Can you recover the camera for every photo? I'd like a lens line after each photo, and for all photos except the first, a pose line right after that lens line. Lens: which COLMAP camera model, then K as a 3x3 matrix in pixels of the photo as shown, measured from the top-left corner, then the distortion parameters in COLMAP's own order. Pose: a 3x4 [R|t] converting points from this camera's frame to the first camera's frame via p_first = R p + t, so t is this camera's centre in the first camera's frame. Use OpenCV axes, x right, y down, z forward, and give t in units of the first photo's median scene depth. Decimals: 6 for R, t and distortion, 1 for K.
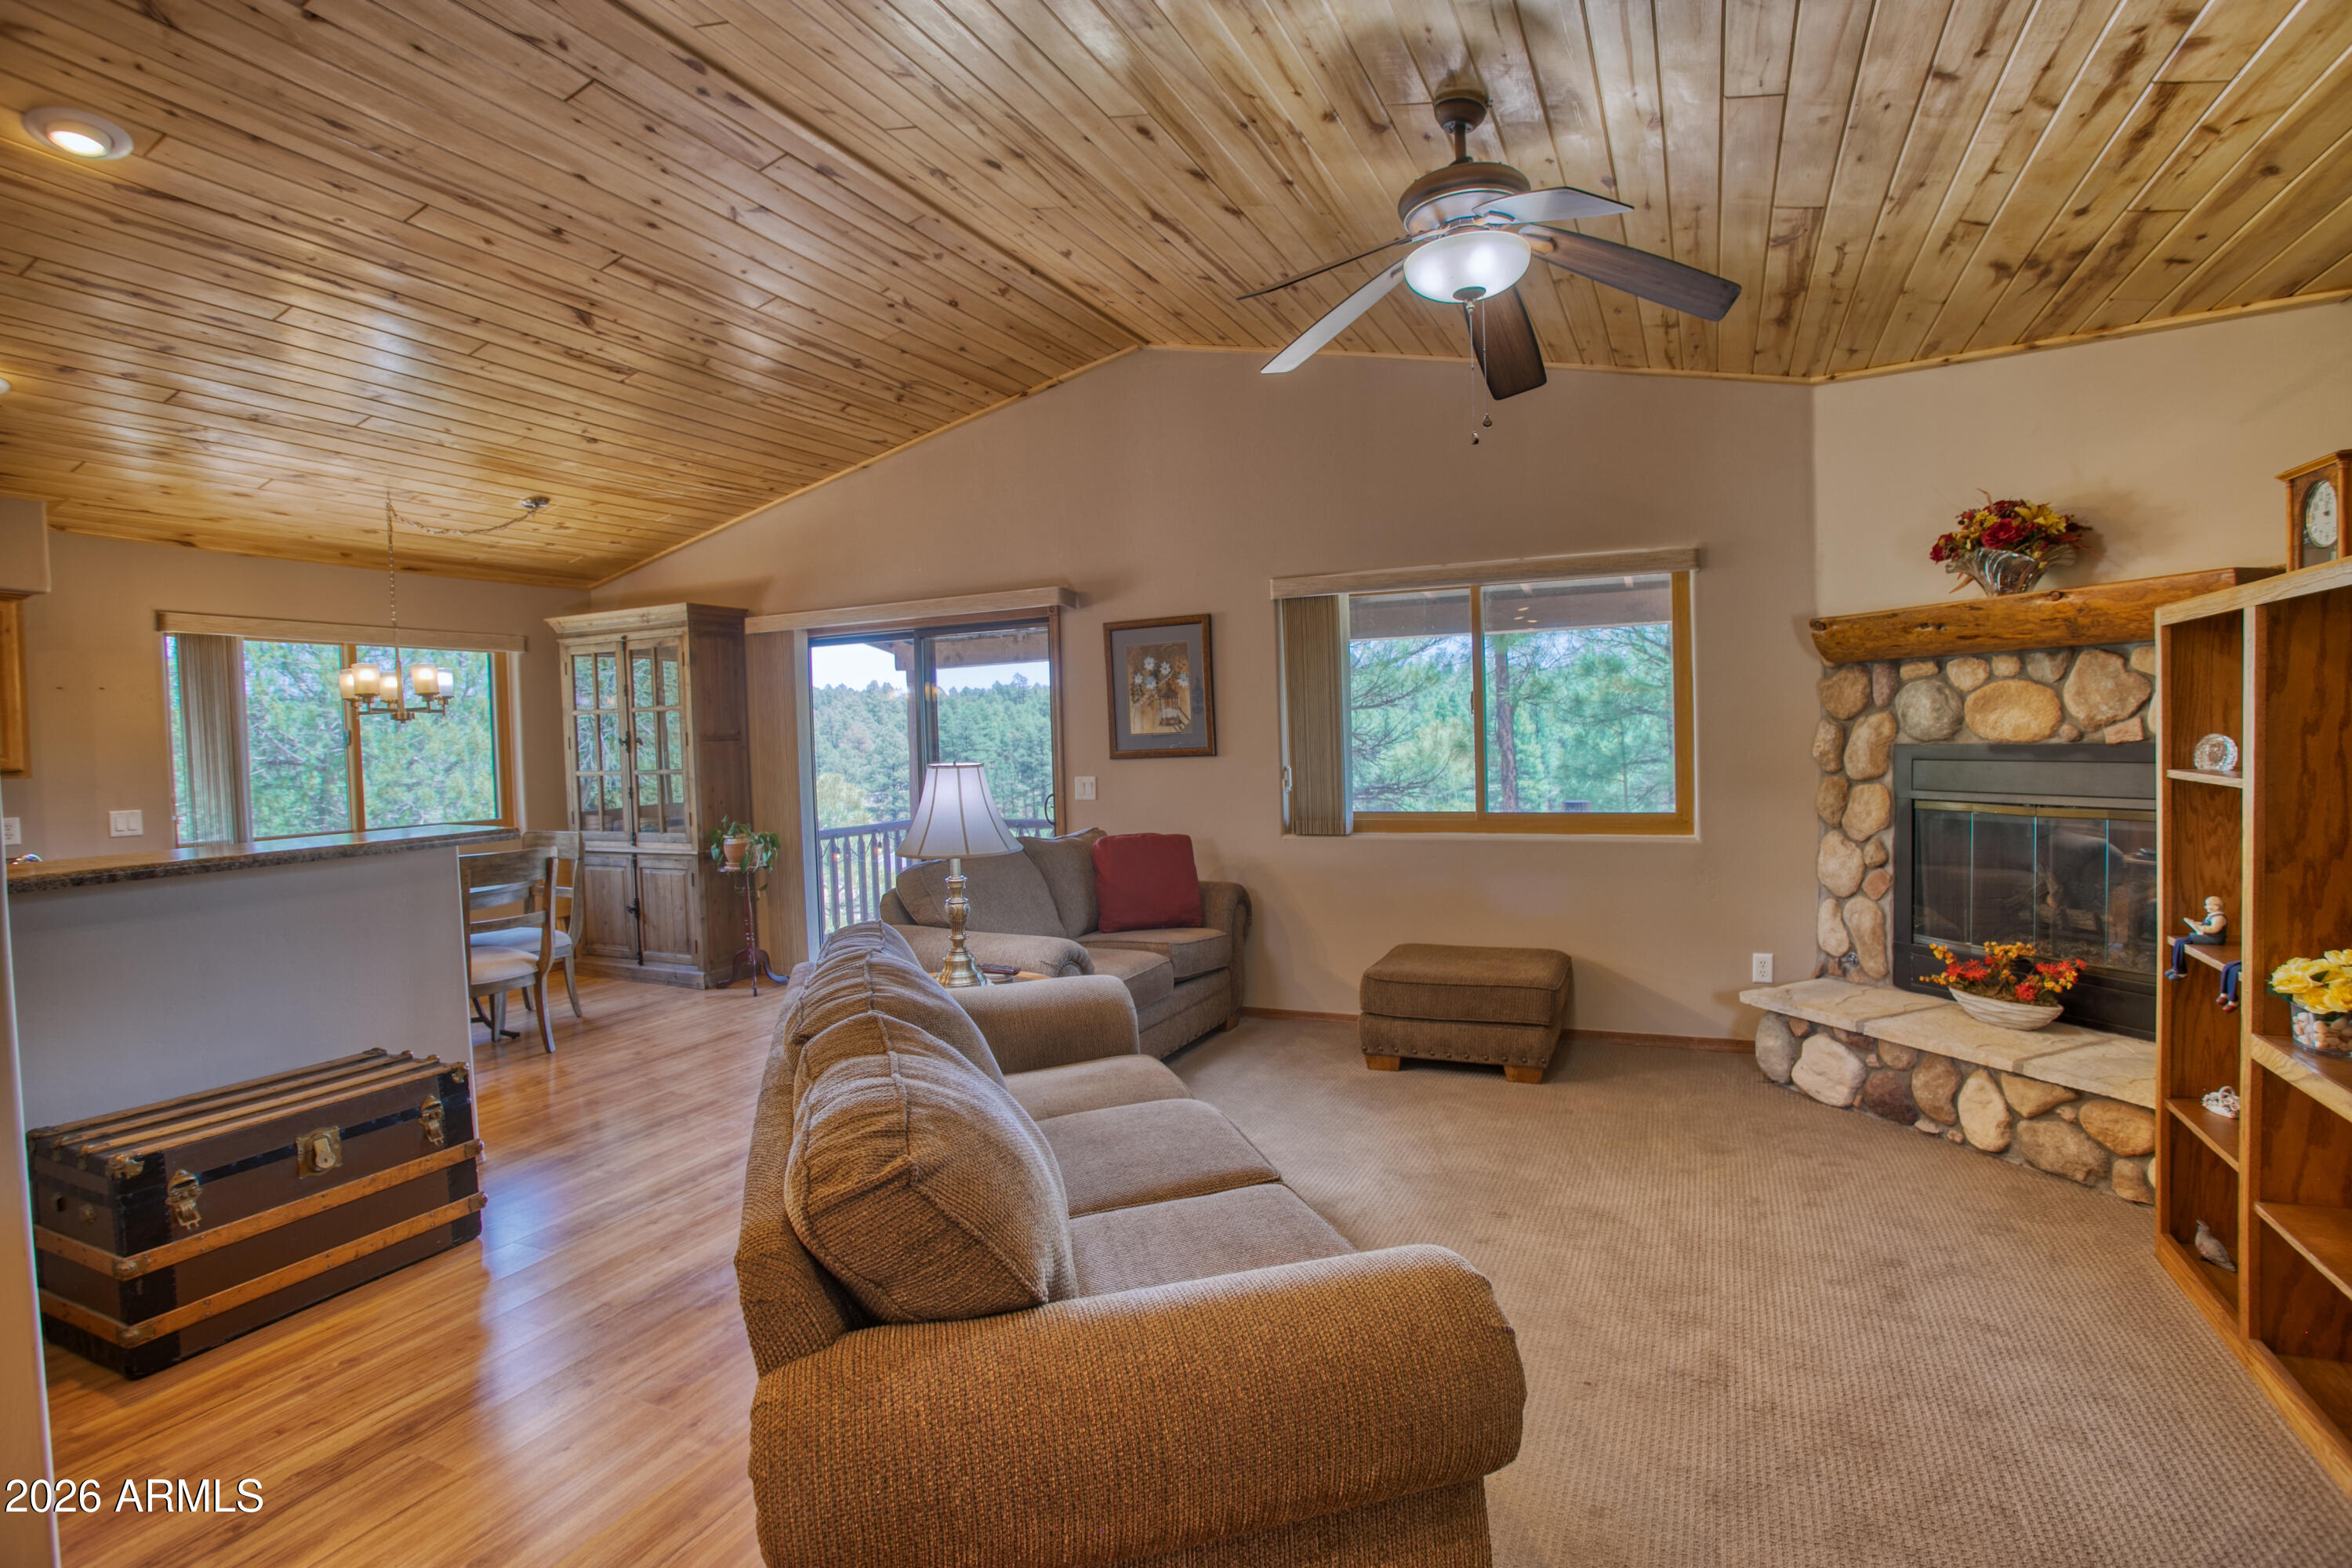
lens RADIAL K [[1135.3, 0, 1159.0], [0, 1135.3, 775.6], [0, 0, 1]] dist [-0.047630, 0.009823]
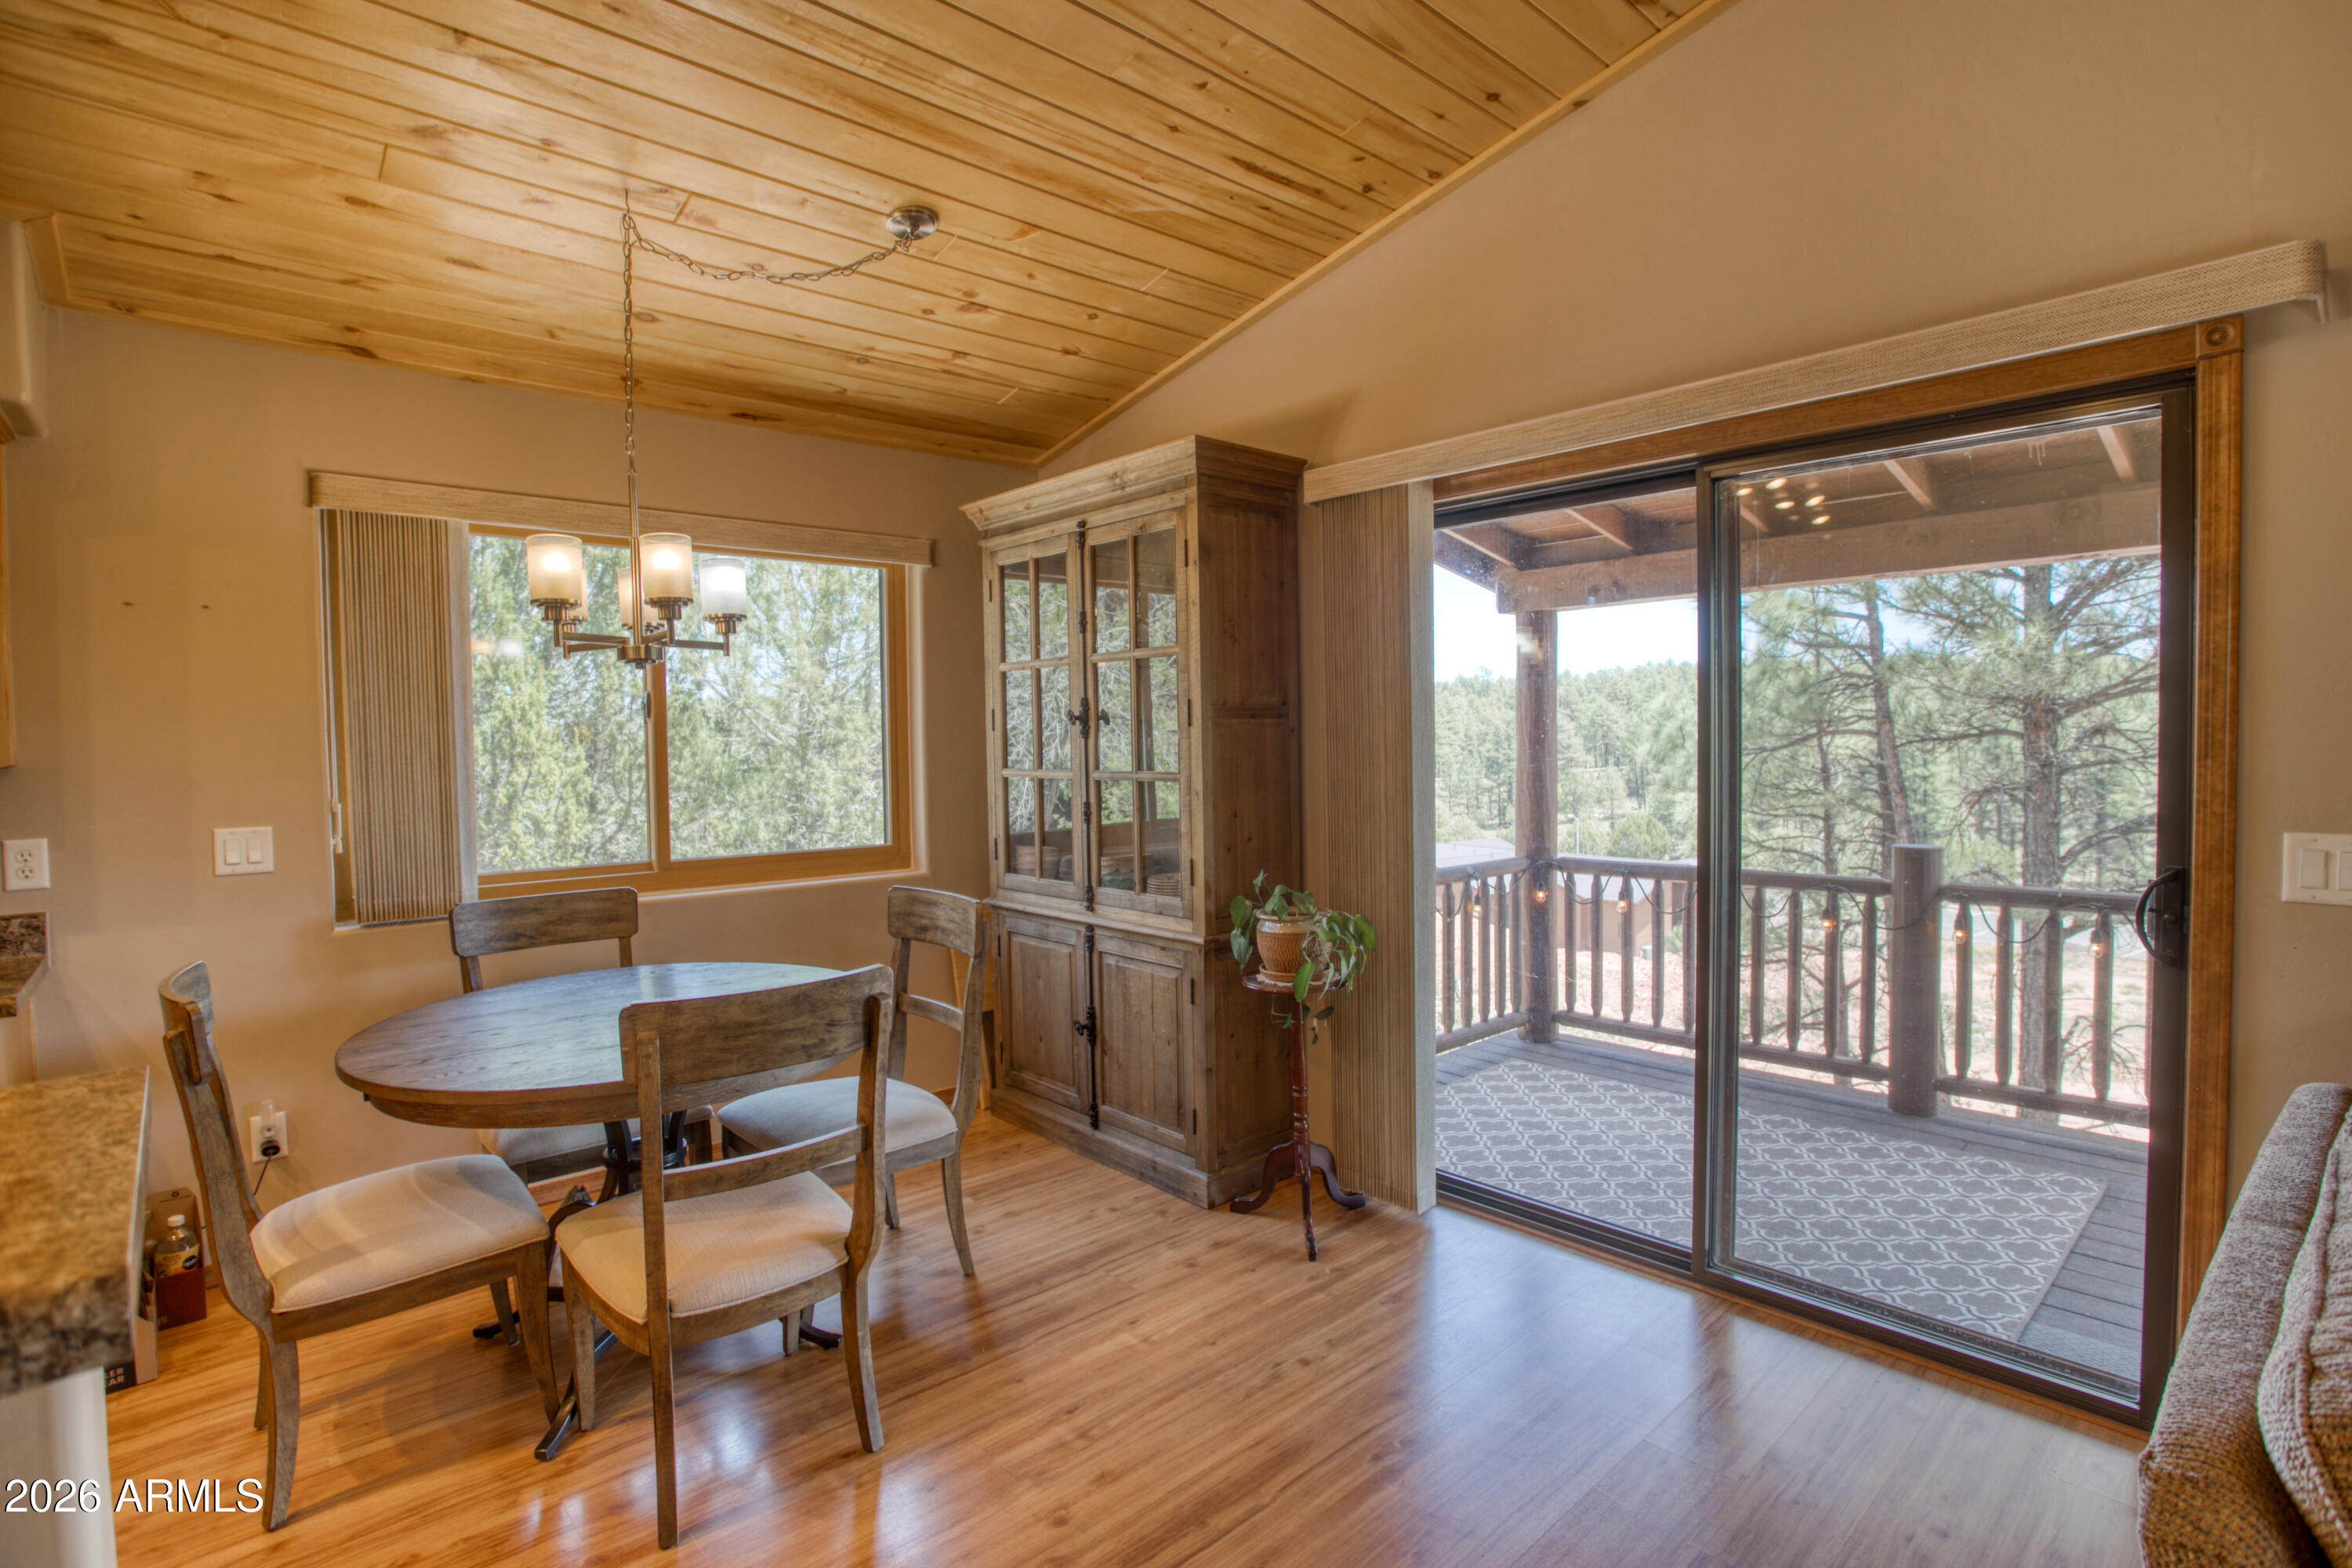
lens RADIAL K [[1135.3, 0, 1182.8], [0, 1135.3, 781.2], [0, 0, 1]] dist [-0.047630, 0.009823]
pose [[0.928281, 0.030269, -0.370645, -0.277898], [-0.026017, 0.999526, 0.016467, -0.011976], [0.370967, -0.005644, 0.928629, 0.629943]]
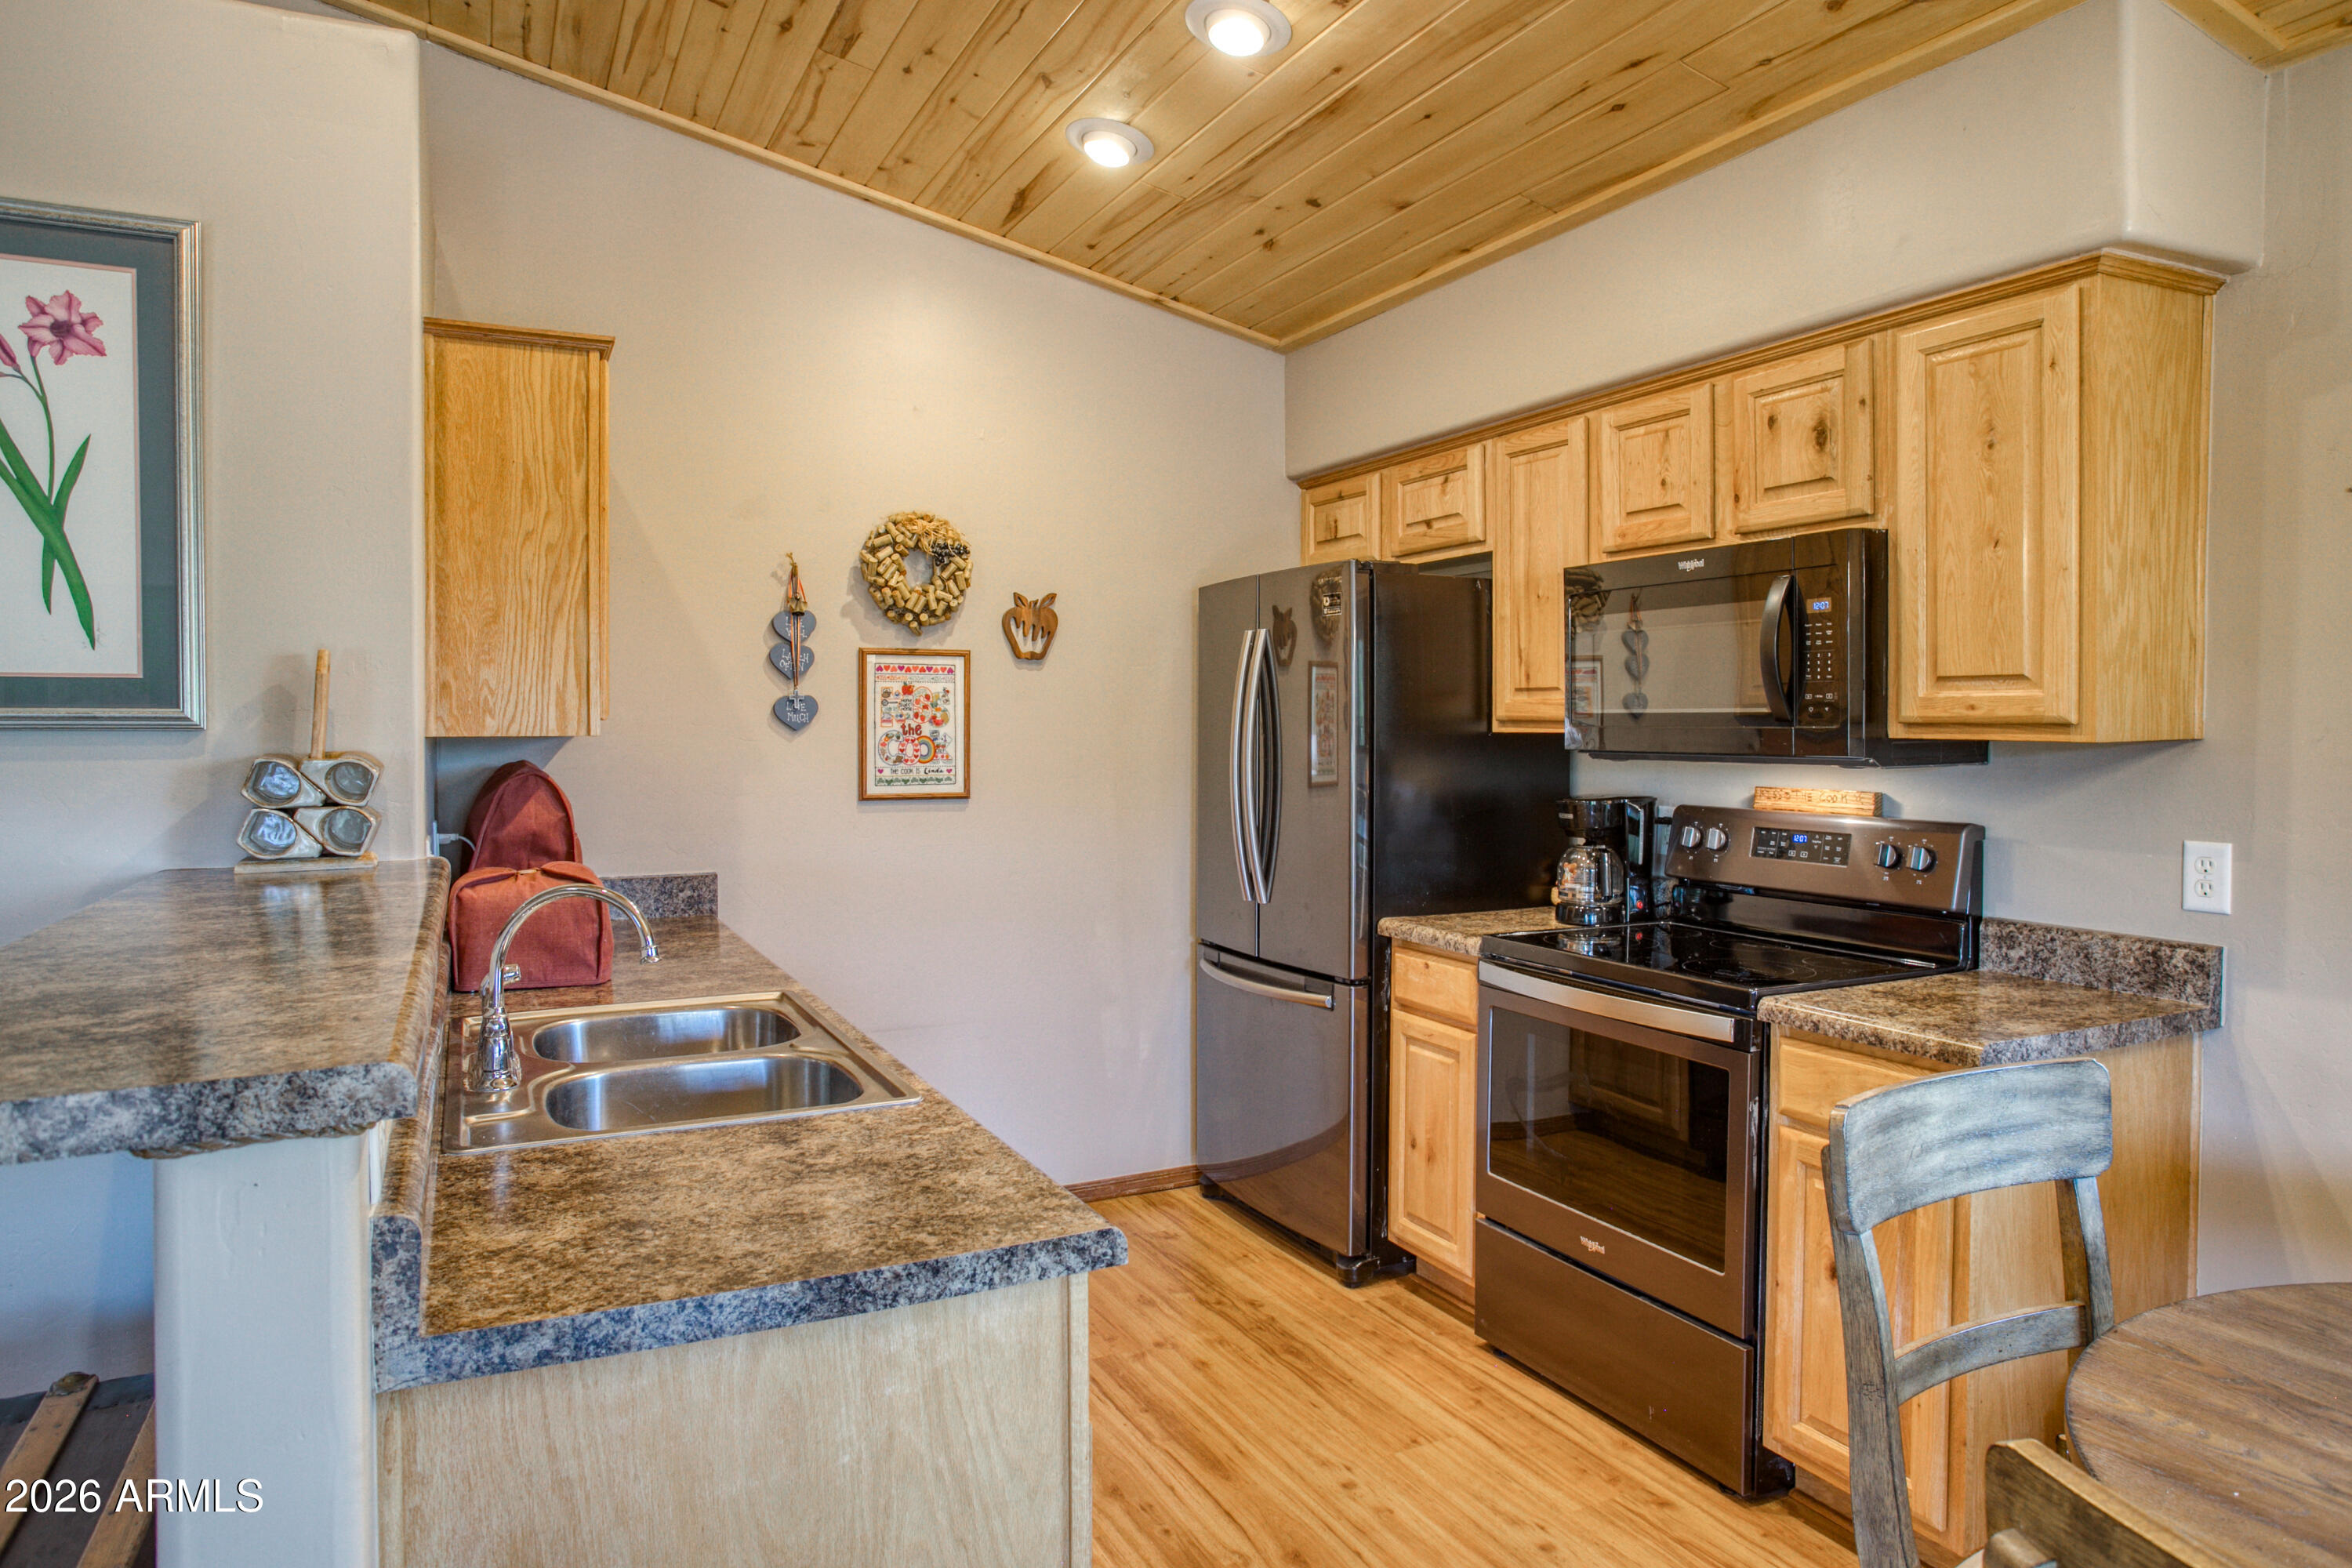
lens RADIAL K [[1415.9, 0, 1178.8], [0, 1415.9, 765.0], [0, 0, 1]] dist [0.007339, 0.000108]
pose [[-0.610465, 0.057729, -0.789936, -0.379341], [-0.010752, 0.996644, 0.081144, -0.022431], [0.791970, 0.058029, -0.607796, 0.905587]]
